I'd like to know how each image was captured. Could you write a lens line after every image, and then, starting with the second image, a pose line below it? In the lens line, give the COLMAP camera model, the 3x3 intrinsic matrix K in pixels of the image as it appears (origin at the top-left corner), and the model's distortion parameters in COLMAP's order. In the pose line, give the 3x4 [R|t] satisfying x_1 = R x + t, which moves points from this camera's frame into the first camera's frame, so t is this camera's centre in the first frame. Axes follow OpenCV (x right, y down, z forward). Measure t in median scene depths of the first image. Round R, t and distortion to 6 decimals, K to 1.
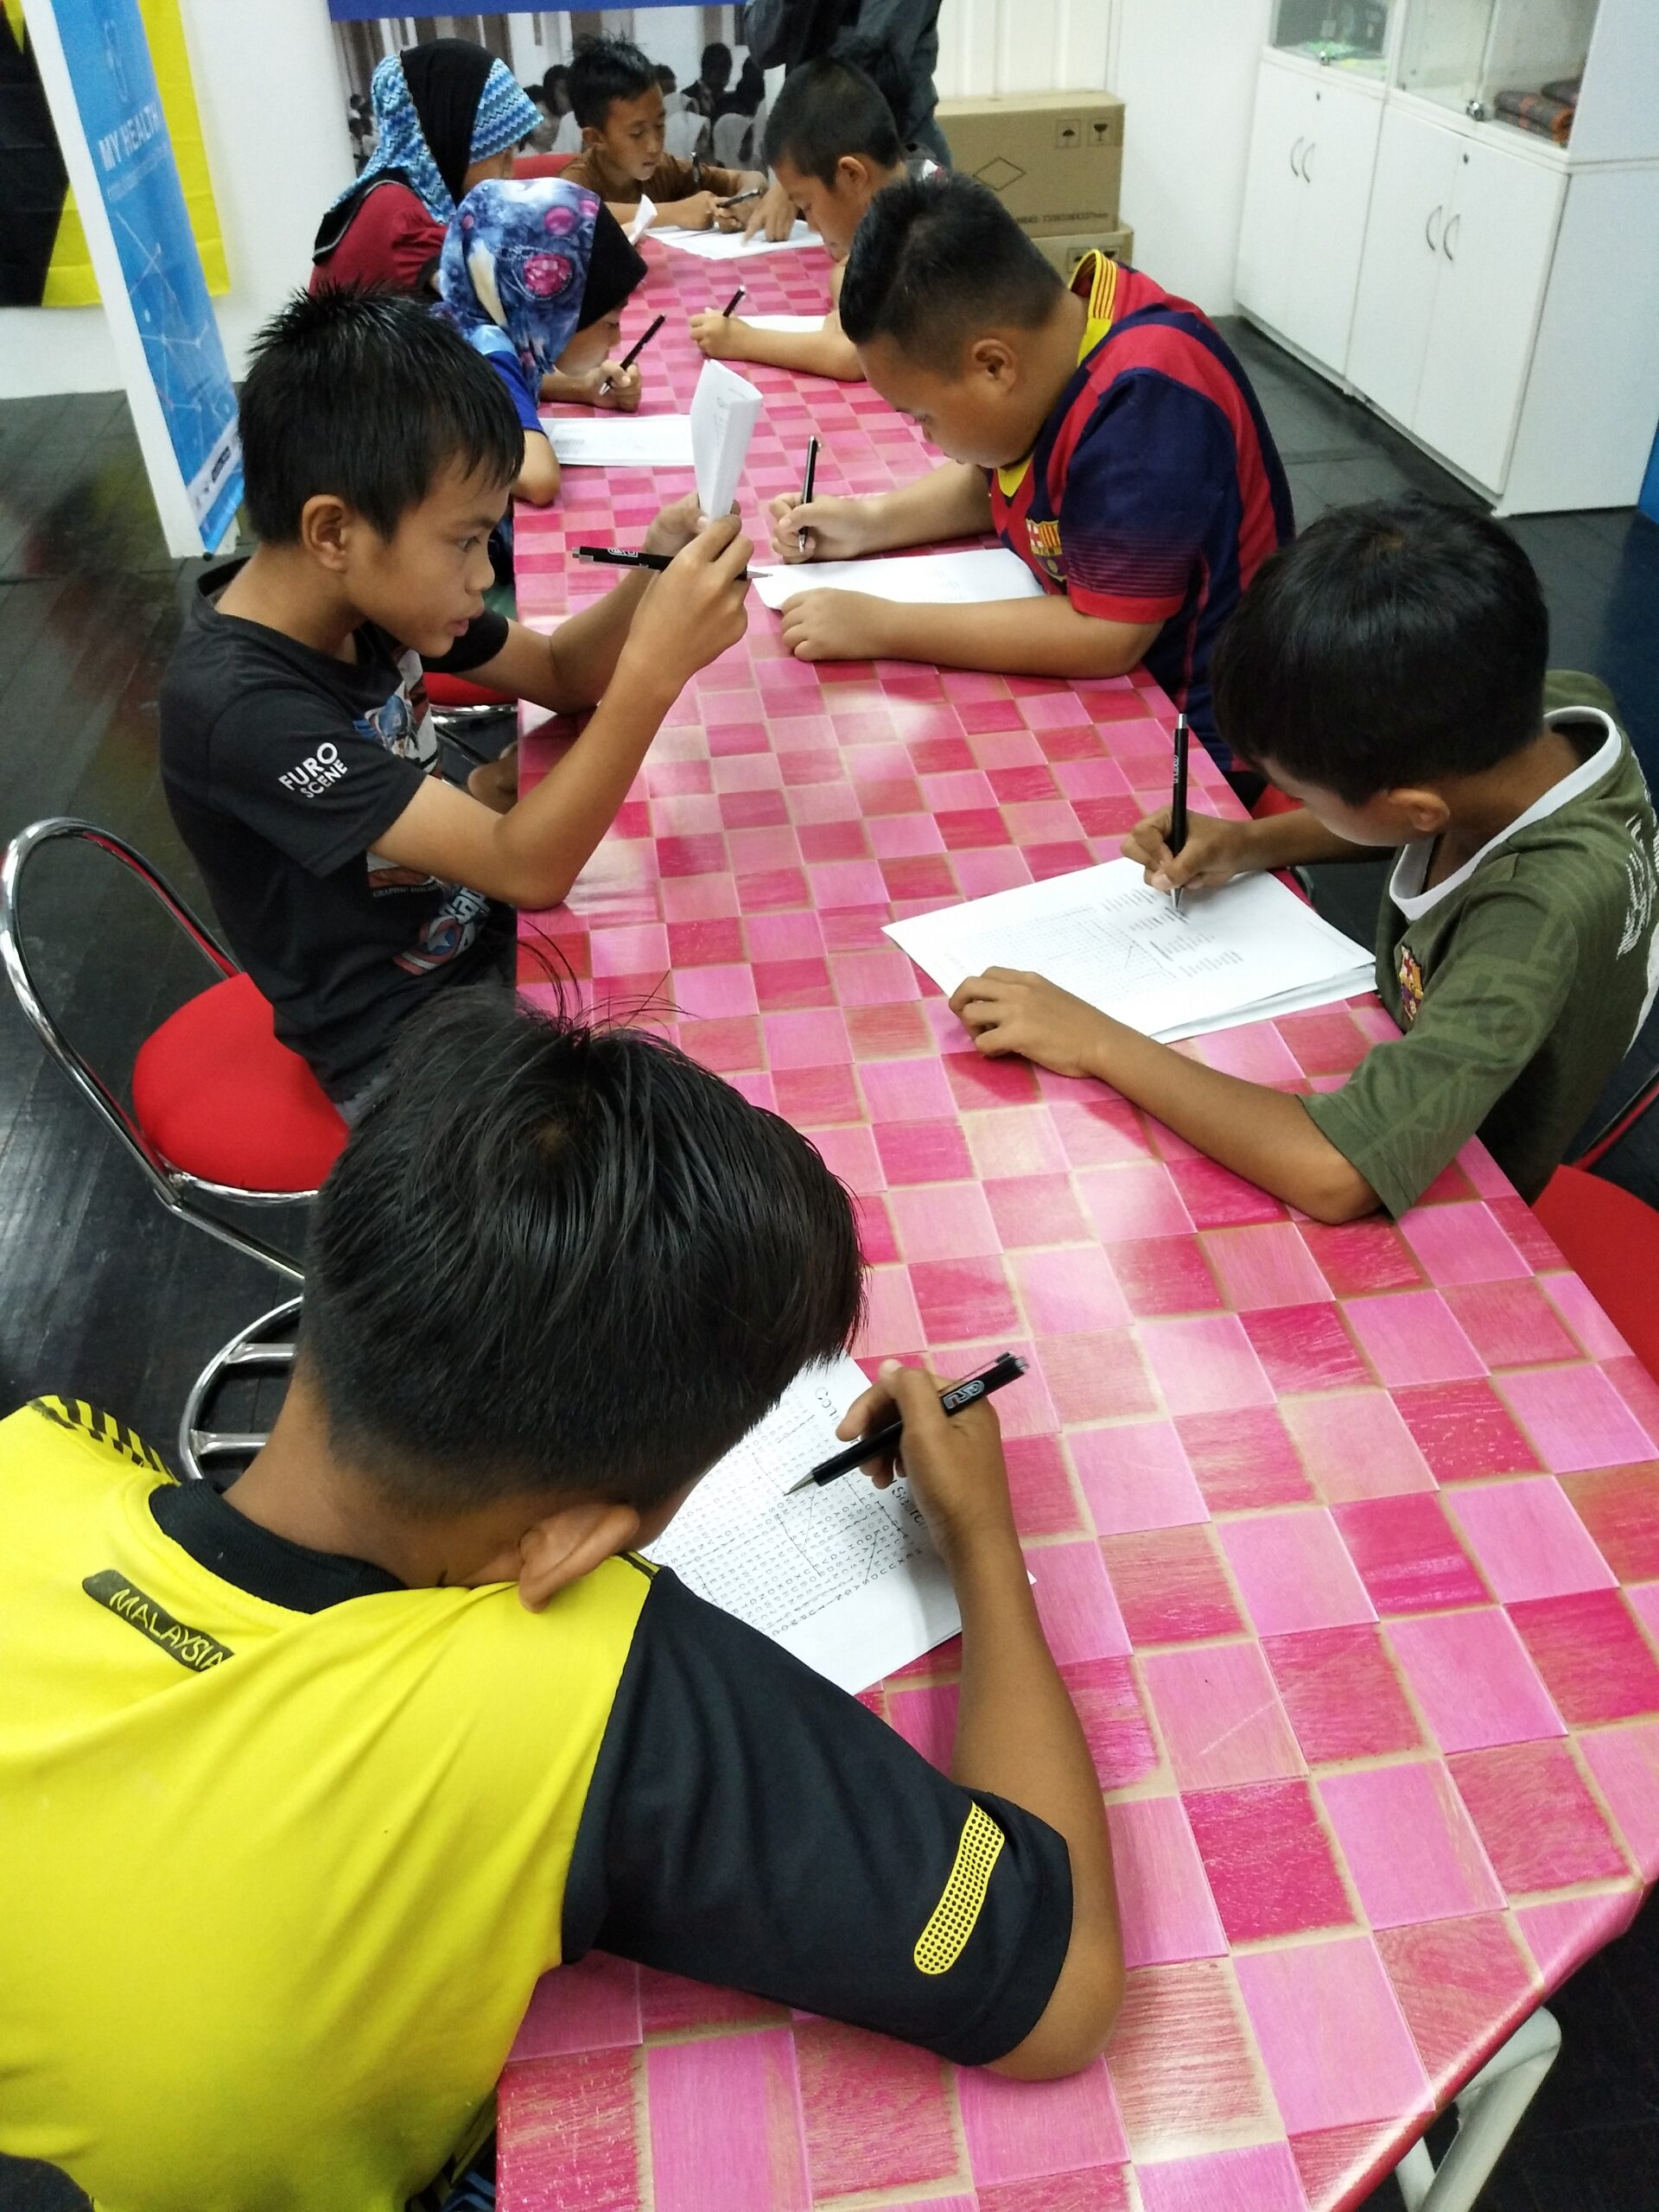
lens RADIAL K [[1677.6, 0, 815.6], [0, 1677.6, 1113.3], [0, 0, 1]] dist [0.092285, -0.140644]
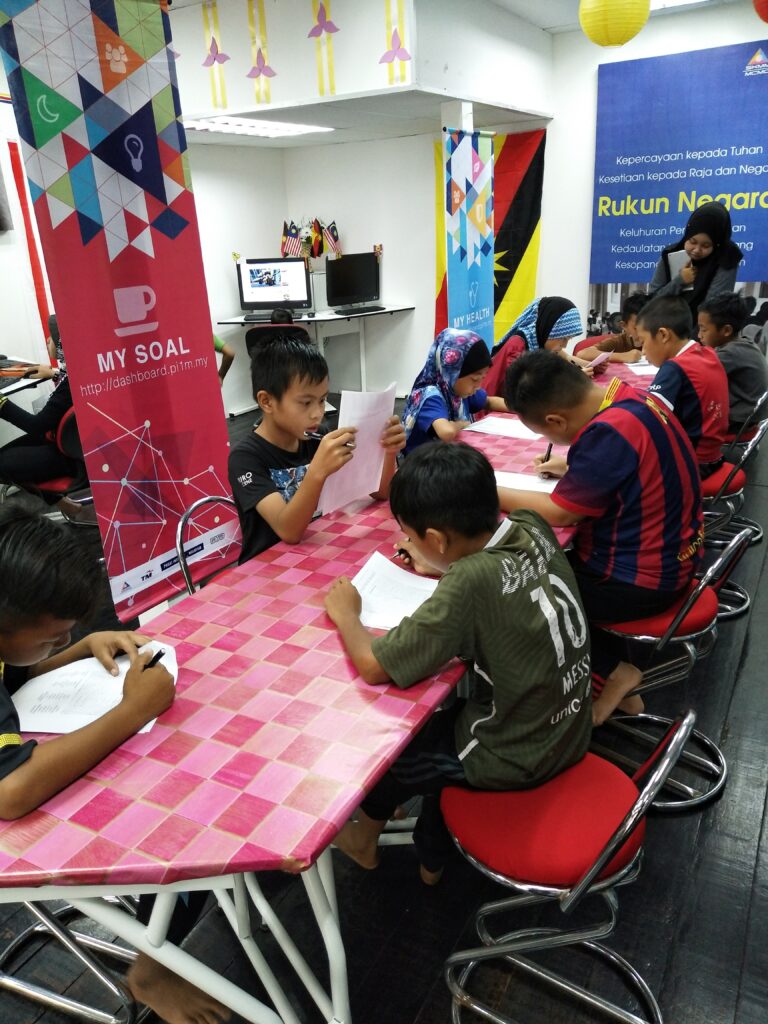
lens RADIAL K [[776.6, 0, 377.6], [0, 776.6, 515.4], [0, 0, 1]] dist [0.092285, -0.140644]
pose [[0.801510, 0.193324, -0.565869, 0.524746], [-0.347131, 0.920952, -0.177050, 0.018172], [0.486911, 0.338338, 0.805261, -0.007235]]
